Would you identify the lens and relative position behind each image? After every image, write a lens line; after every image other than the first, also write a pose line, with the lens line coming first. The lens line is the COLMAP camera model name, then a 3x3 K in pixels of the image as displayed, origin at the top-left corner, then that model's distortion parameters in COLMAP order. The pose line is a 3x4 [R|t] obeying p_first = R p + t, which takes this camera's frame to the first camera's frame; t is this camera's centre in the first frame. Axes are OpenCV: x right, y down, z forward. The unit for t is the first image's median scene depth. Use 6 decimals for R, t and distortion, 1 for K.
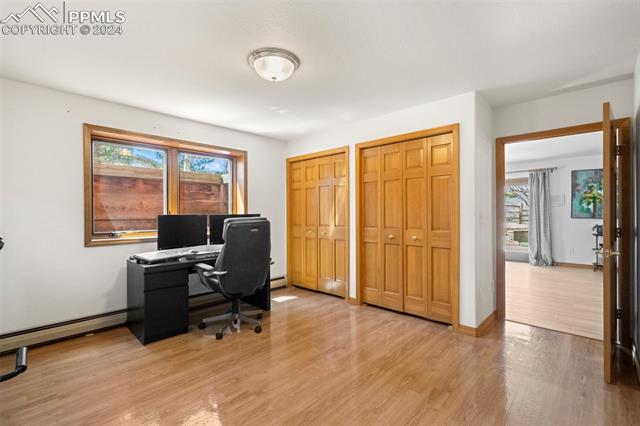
lens RADIAL K [[295.3, 0, 319.1], [0, 295.3, 213.9], [0, 0, 1]] dist [-0.000893, -0.000085]
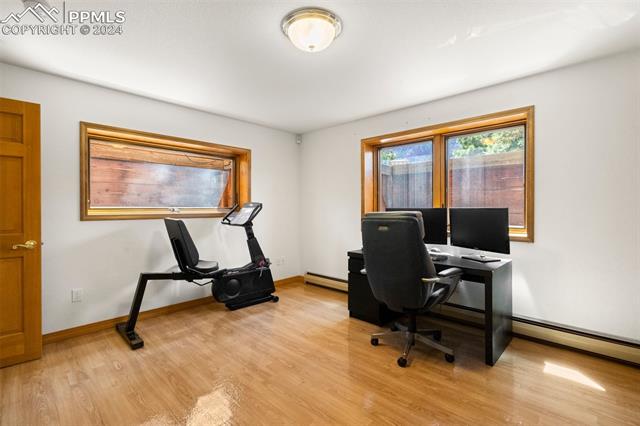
lens RADIAL K [[295.3, 0, 319.1], [0, 295.3, 209.6], [0, 0, 1]] dist [-0.000893, -0.000085]
pose [[-0.021948, 0.010999, -0.999699, 0.606698], [0.001673, 0.999938, 0.010965, -0.003537], [0.999758, -0.001432, -0.021965, 0.905278]]
